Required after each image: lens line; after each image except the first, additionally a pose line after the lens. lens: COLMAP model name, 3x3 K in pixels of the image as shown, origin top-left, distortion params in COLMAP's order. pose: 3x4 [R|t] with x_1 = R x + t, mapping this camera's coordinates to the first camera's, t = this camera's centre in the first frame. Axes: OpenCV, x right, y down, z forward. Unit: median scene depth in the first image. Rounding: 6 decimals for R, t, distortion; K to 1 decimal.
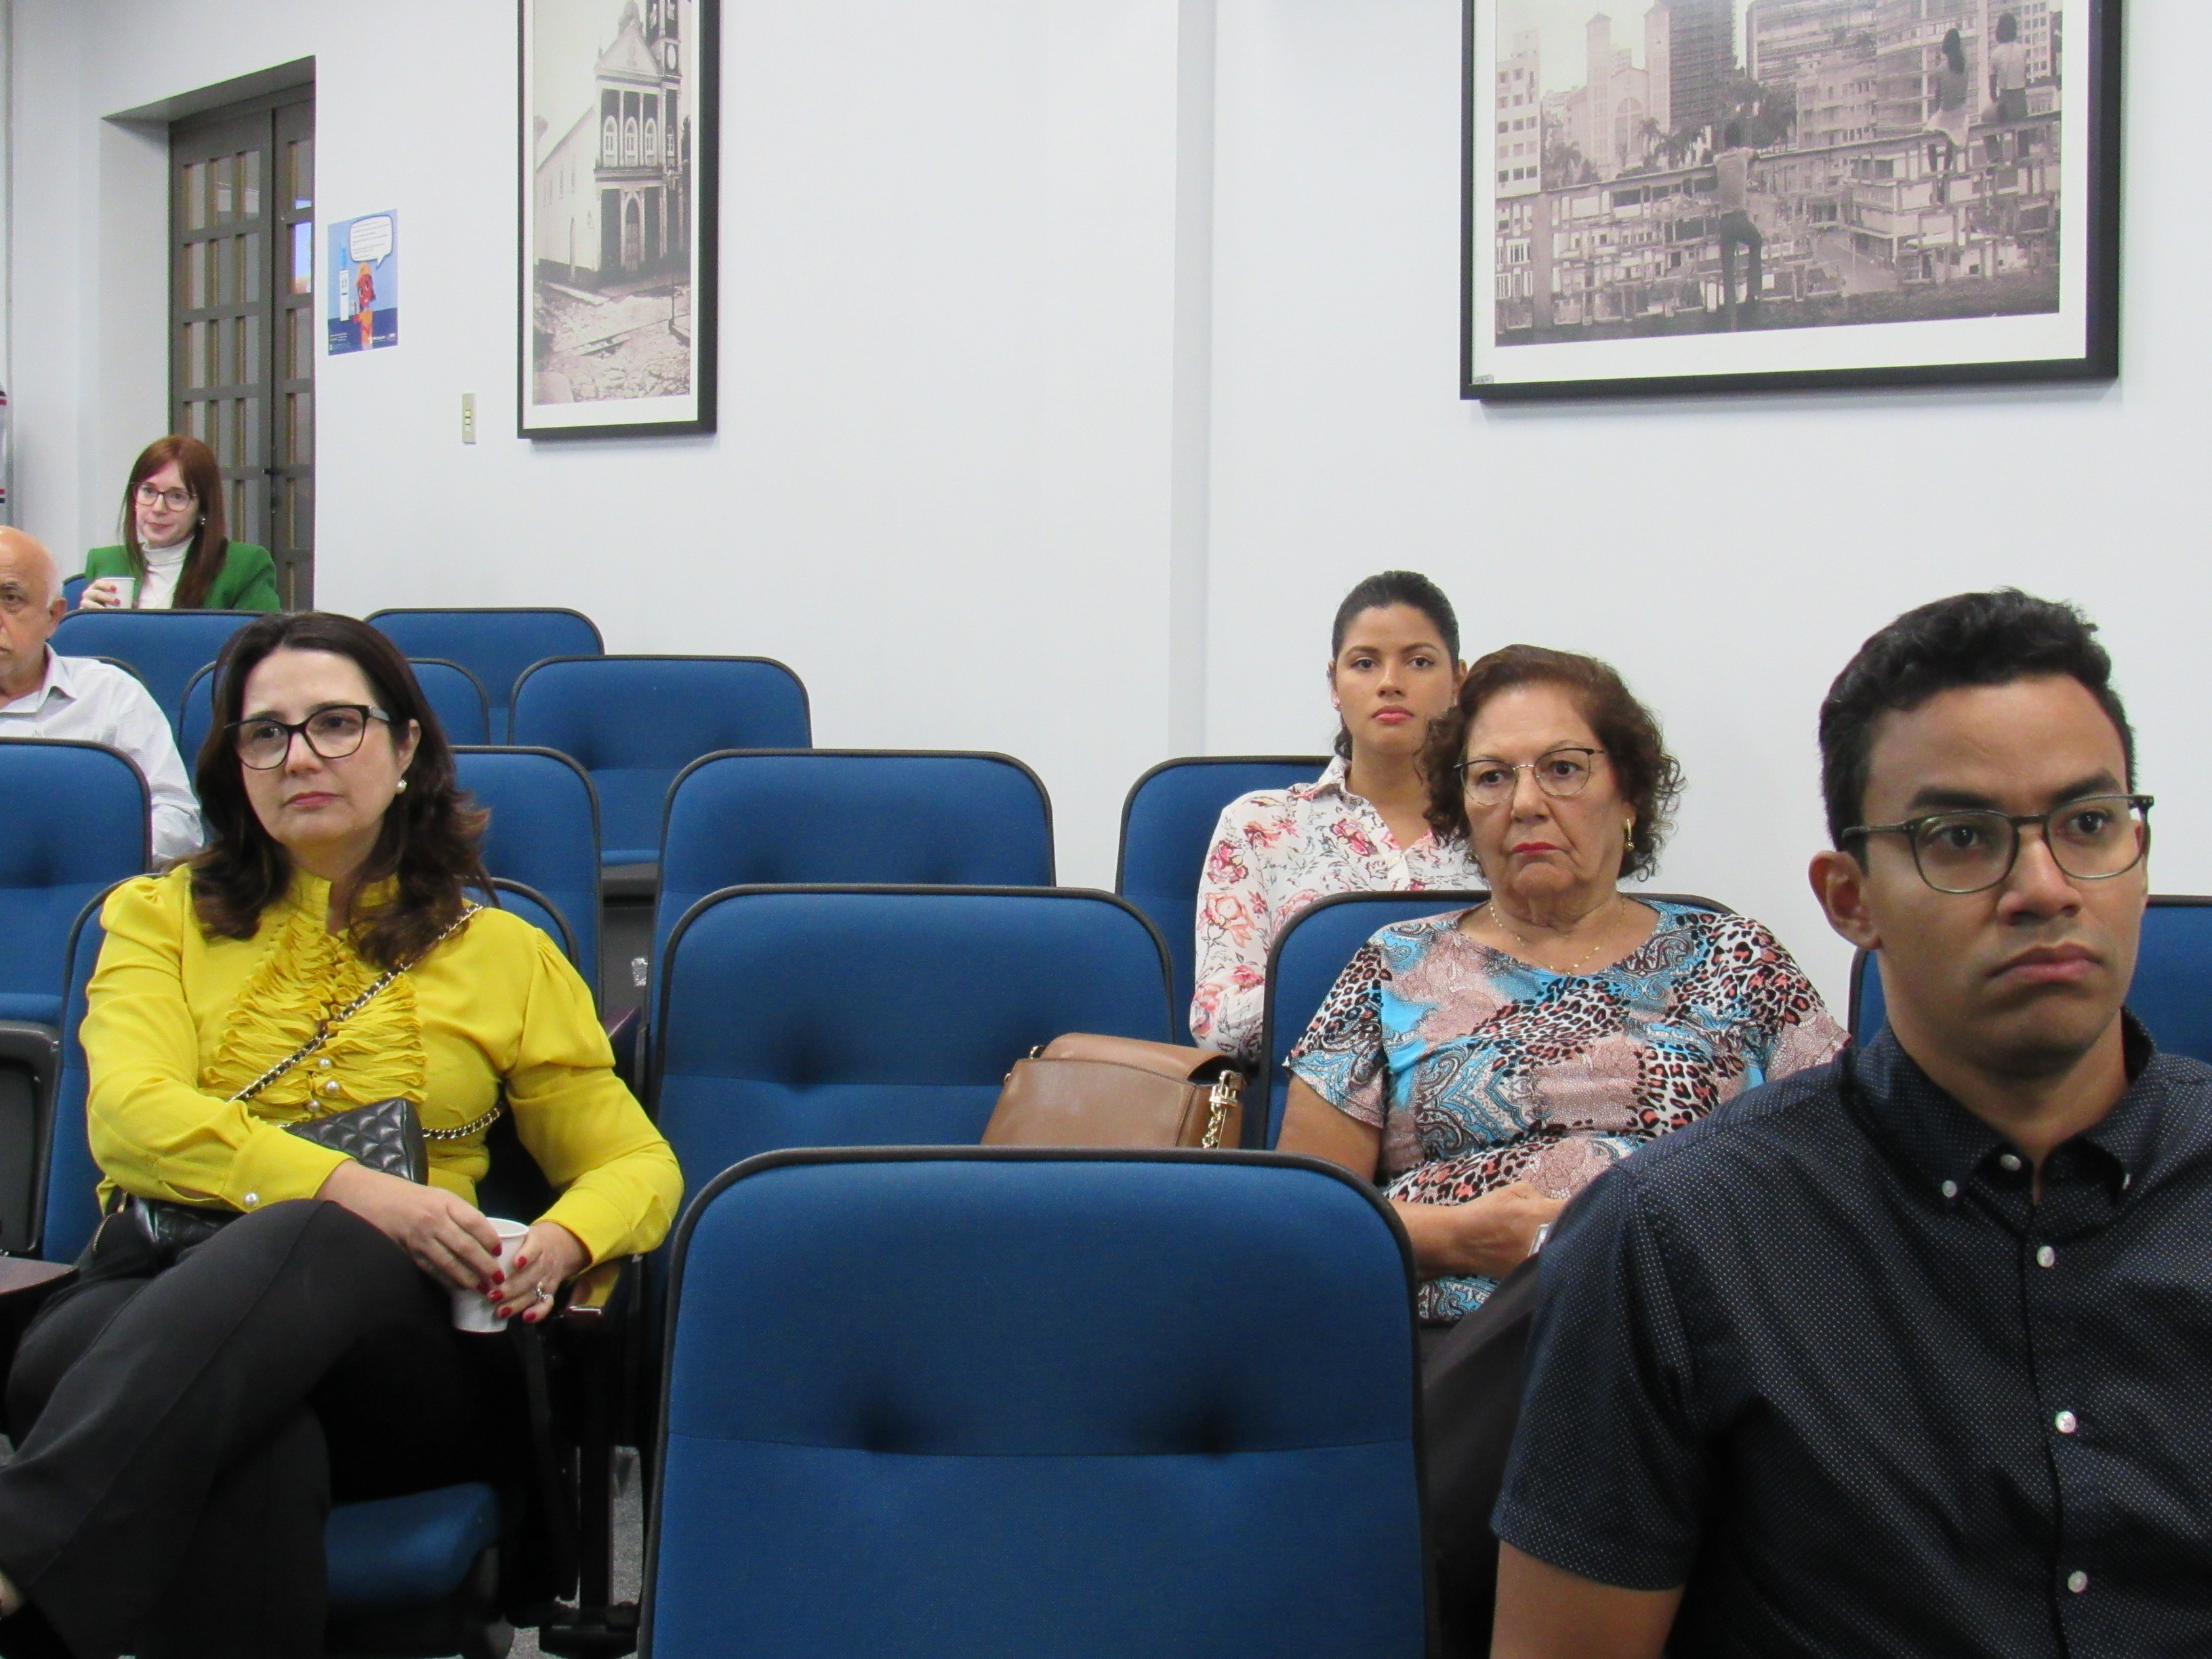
lens RADIAL K [[3570.9, 0, 1106.0], [0, 3570.9, 829.5], [0, 0, 1]] dist [0.169979, 0.145782]
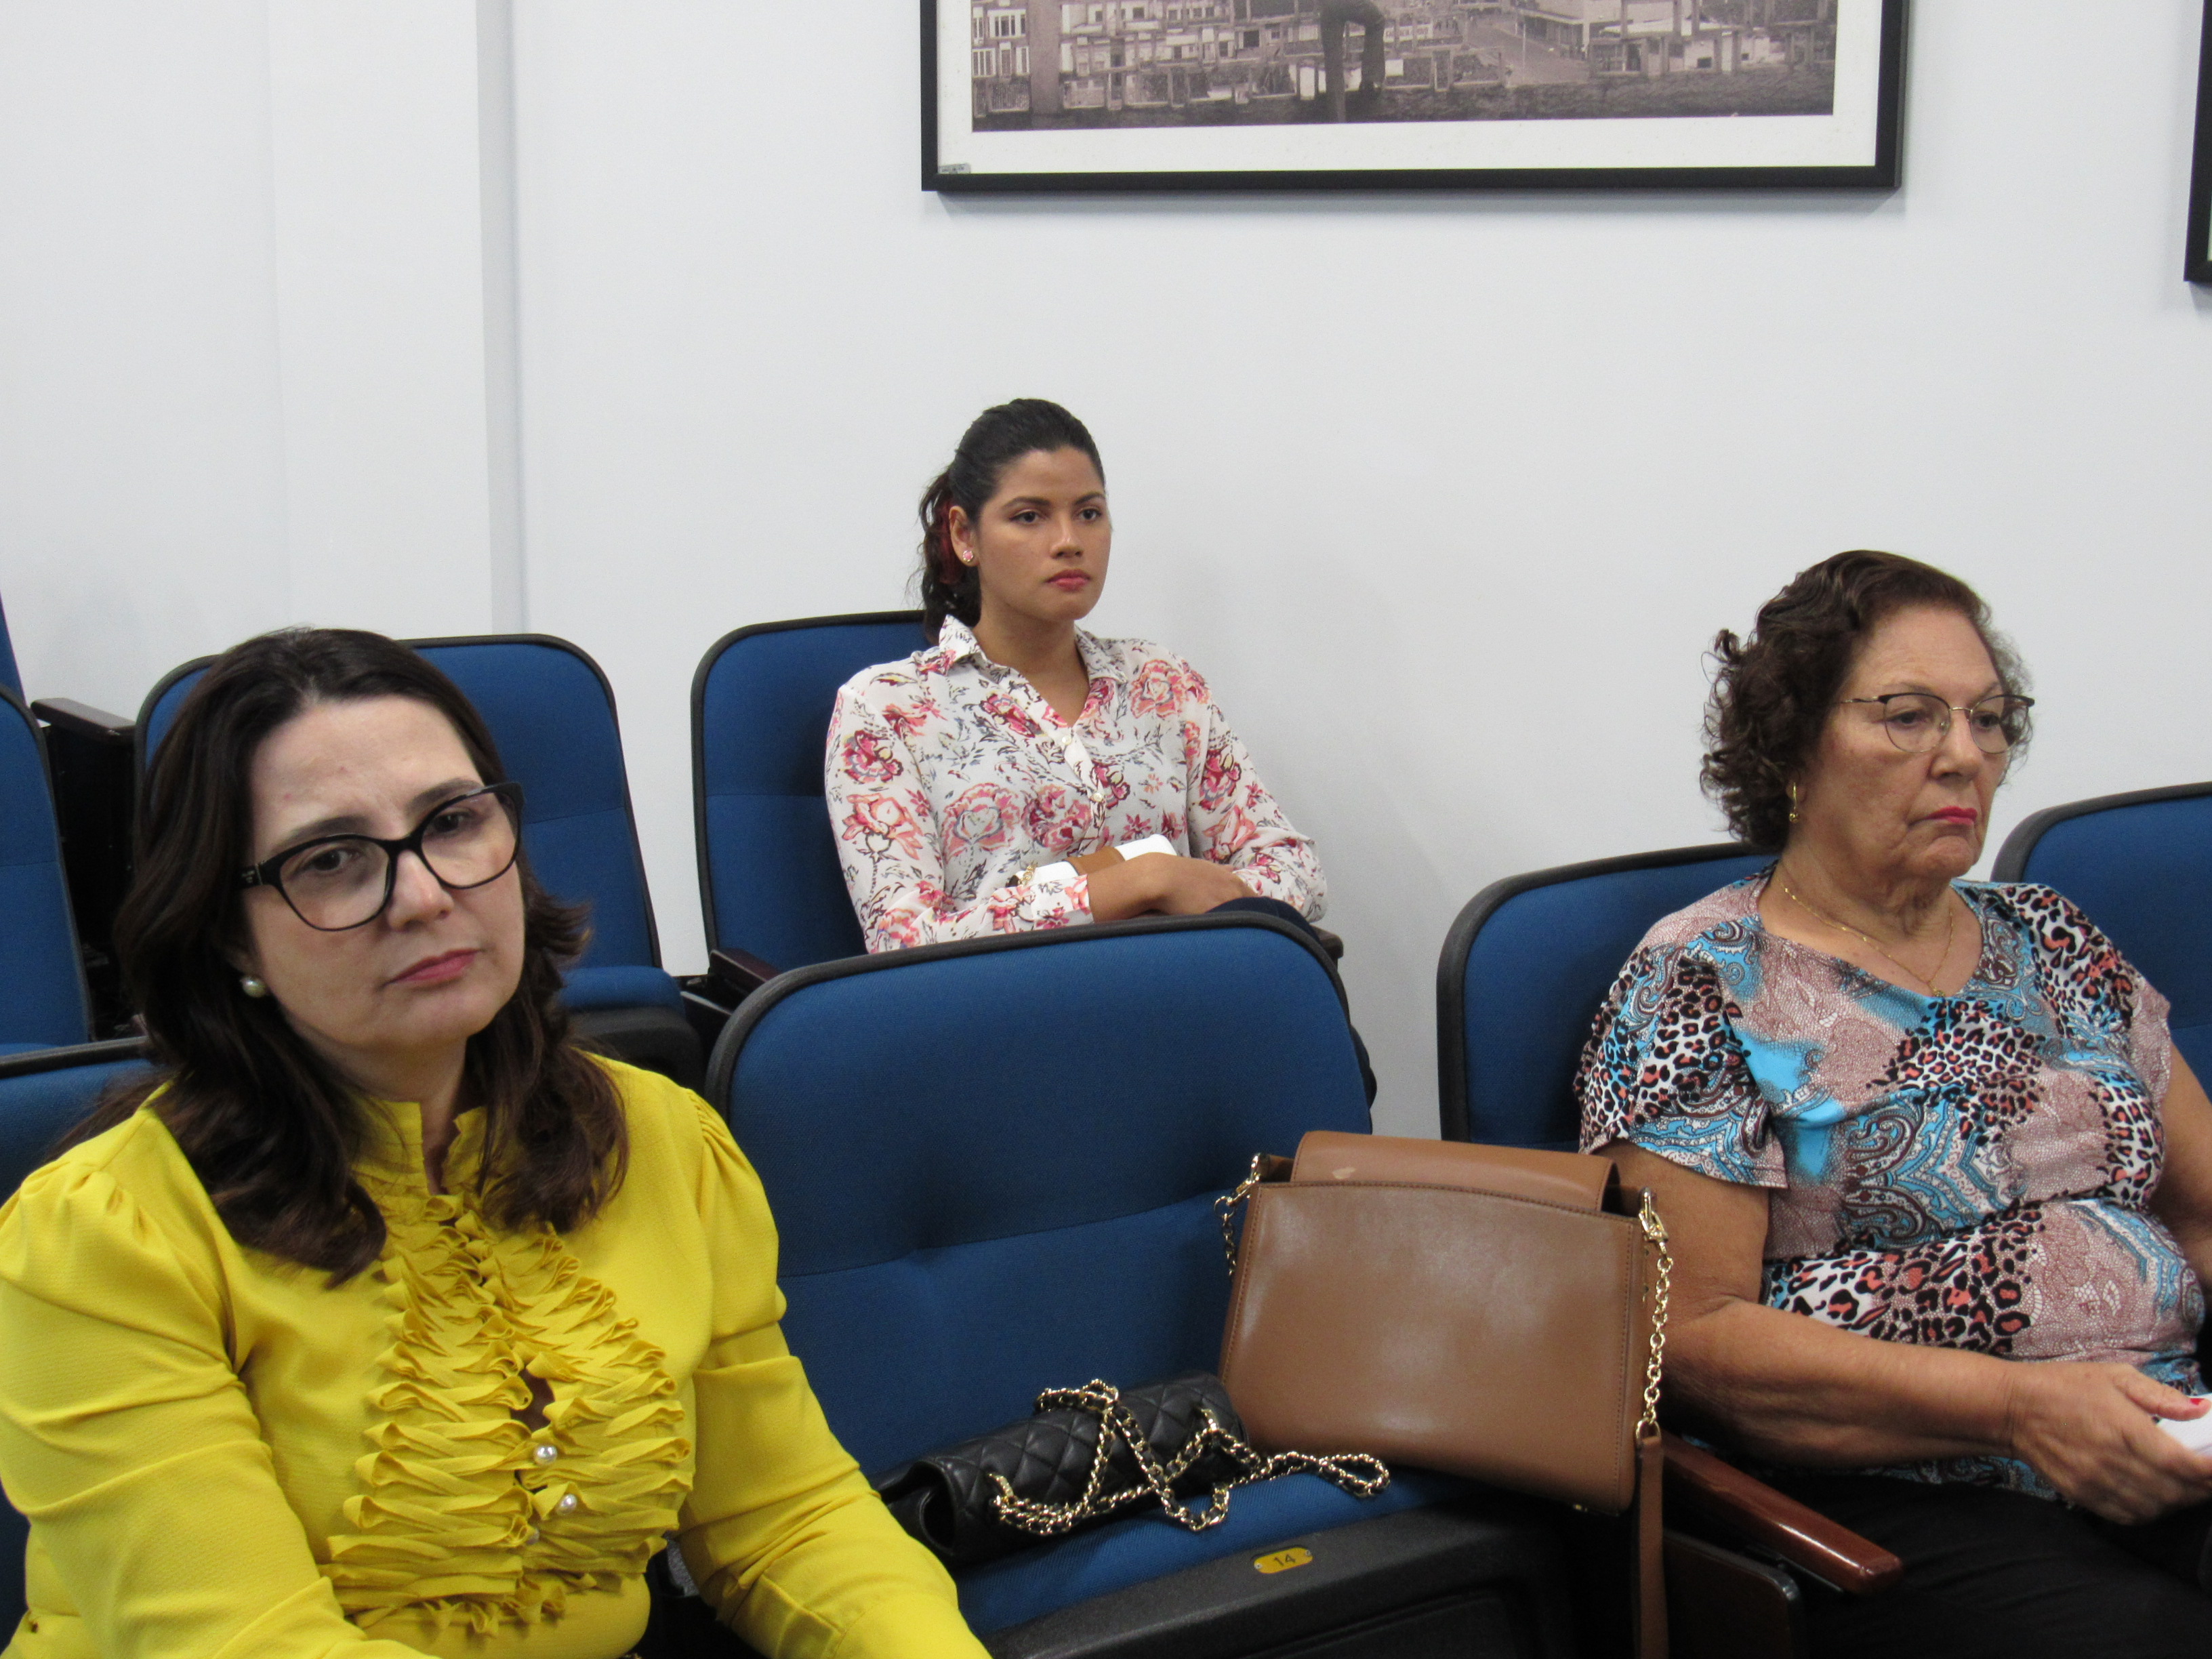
lens RADIAL K [[2886.7, 0, 1106.0], [0, 2886.7, 829.5], [0, 0, 1]] dist [0.006362, -0.040055]
pose [[0.902097, -0.086641, 0.422747, -0.204509], [0.041045, 0.992423, 0.115810, -0.049939], [-0.429578, -0.087120, 0.898818, 0.368965]]
